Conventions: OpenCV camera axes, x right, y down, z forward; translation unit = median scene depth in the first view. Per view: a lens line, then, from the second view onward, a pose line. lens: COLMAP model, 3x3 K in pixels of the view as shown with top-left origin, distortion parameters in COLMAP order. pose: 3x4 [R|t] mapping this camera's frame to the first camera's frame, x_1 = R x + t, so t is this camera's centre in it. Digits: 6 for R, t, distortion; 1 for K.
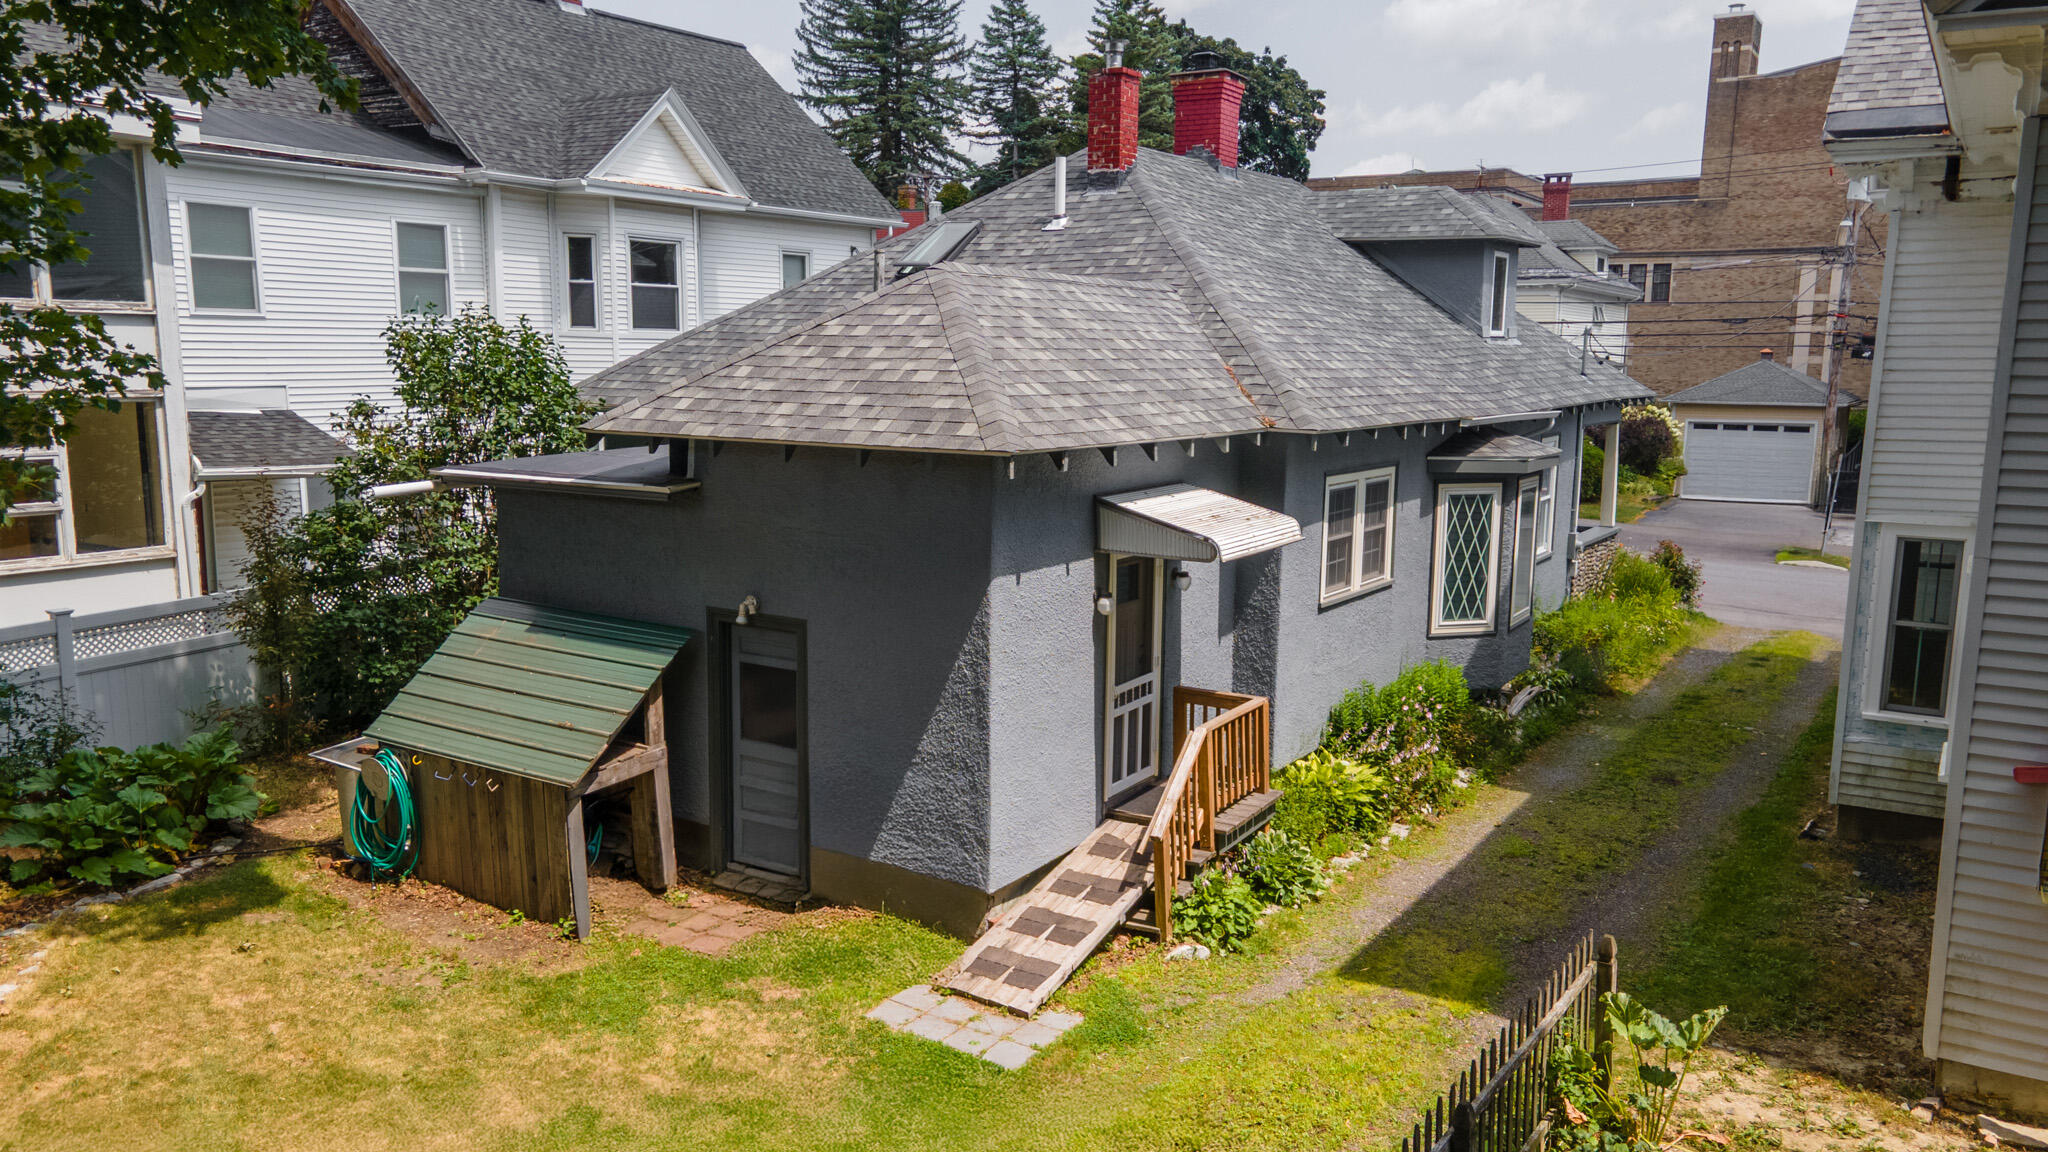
lens RADIAL K [[1532.1, 0, 1024.0], [0, 1532.1, 576.0], [0, 0, 1]] dist [0.024825, 0.055178]
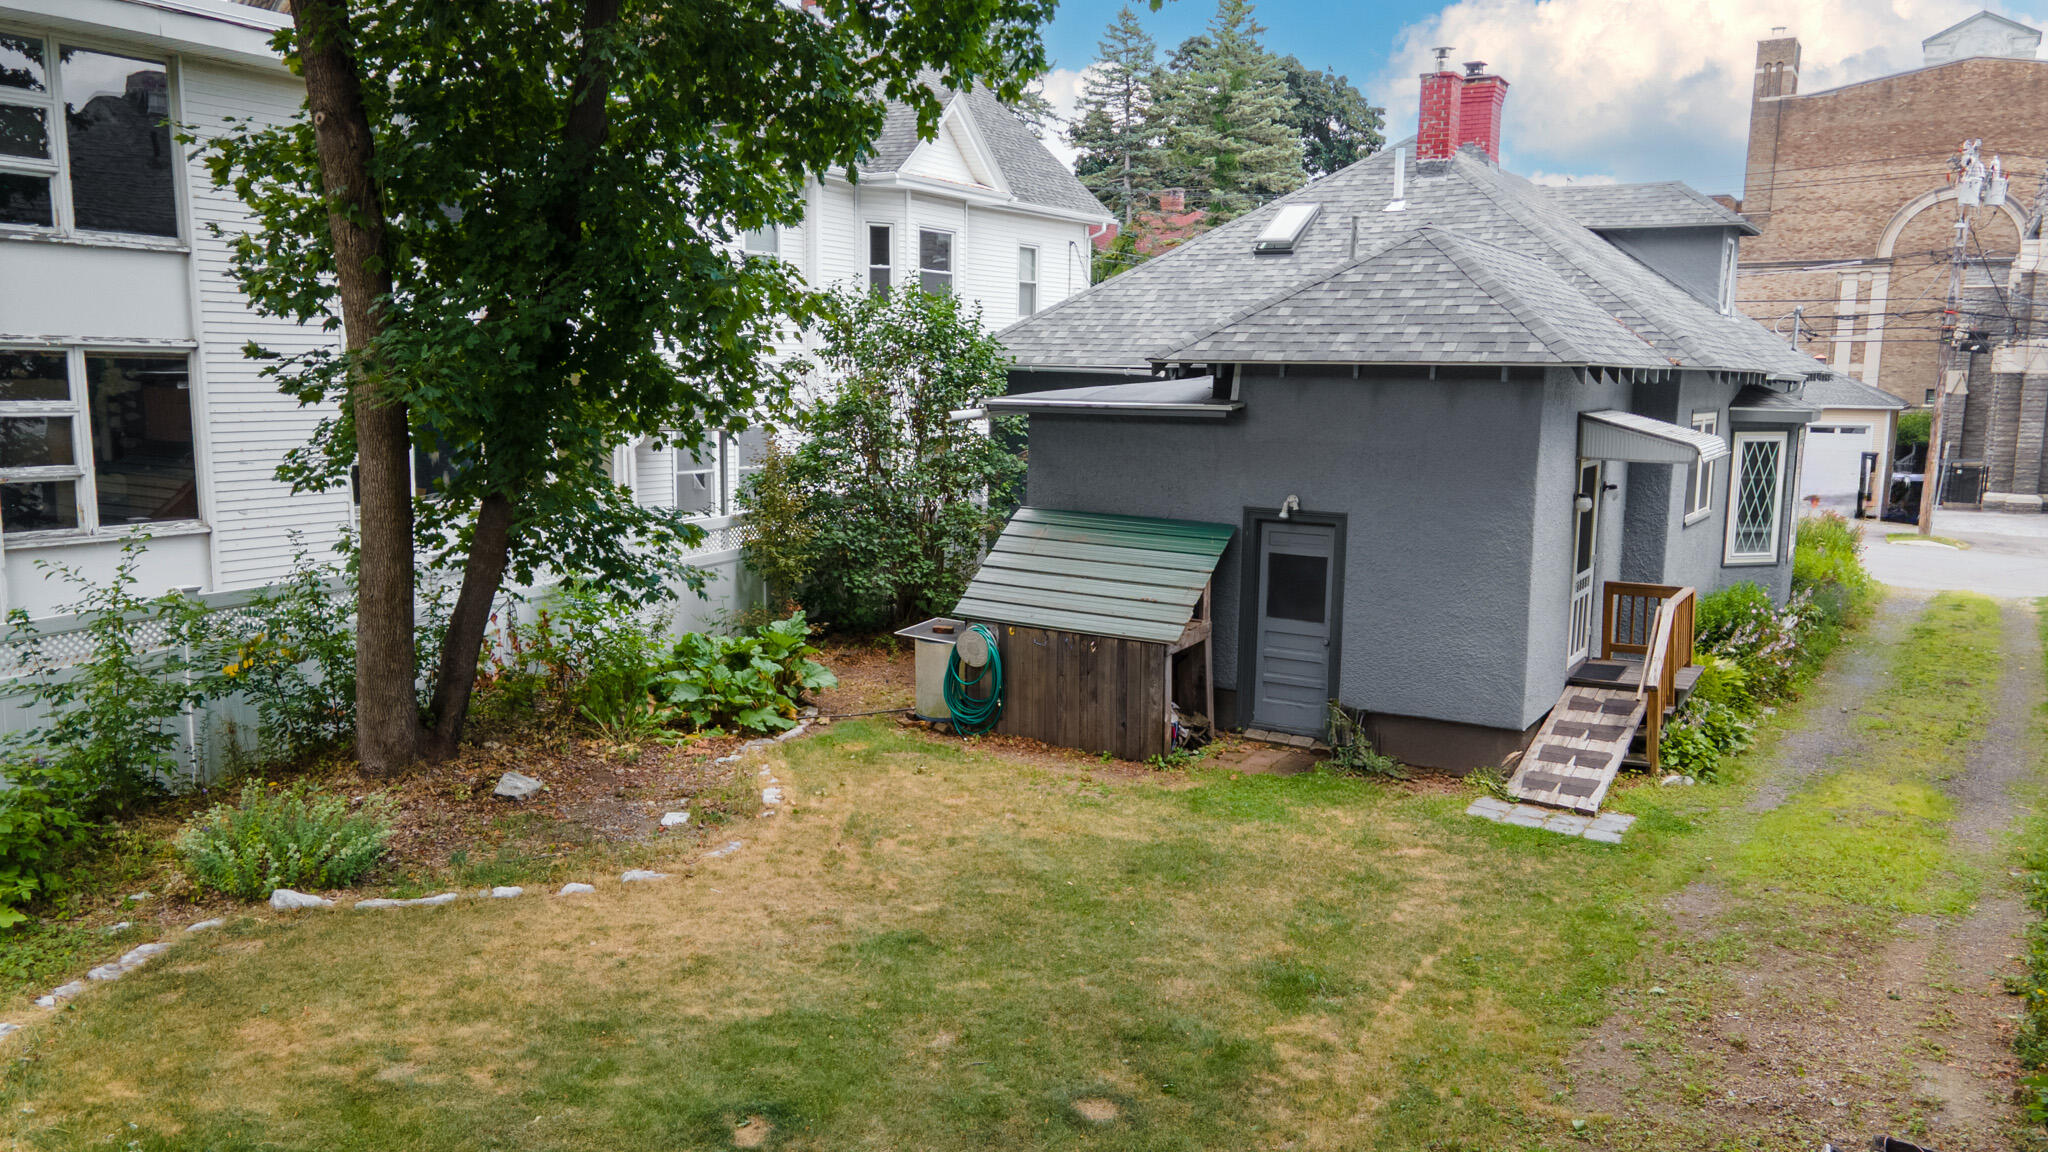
lens RADIAL K [[1532.1, 0, 1024.0], [0, 1532.1, 576.0], [0, 0, 1]] dist [0.024825, 0.055178]
pose [[0.999902, 0.001736, 0.013907, -0.345664], [-0.001566, 0.999924, -0.012255, 0.078225], [-0.013928, 0.012232, 0.999828, -0.180192]]
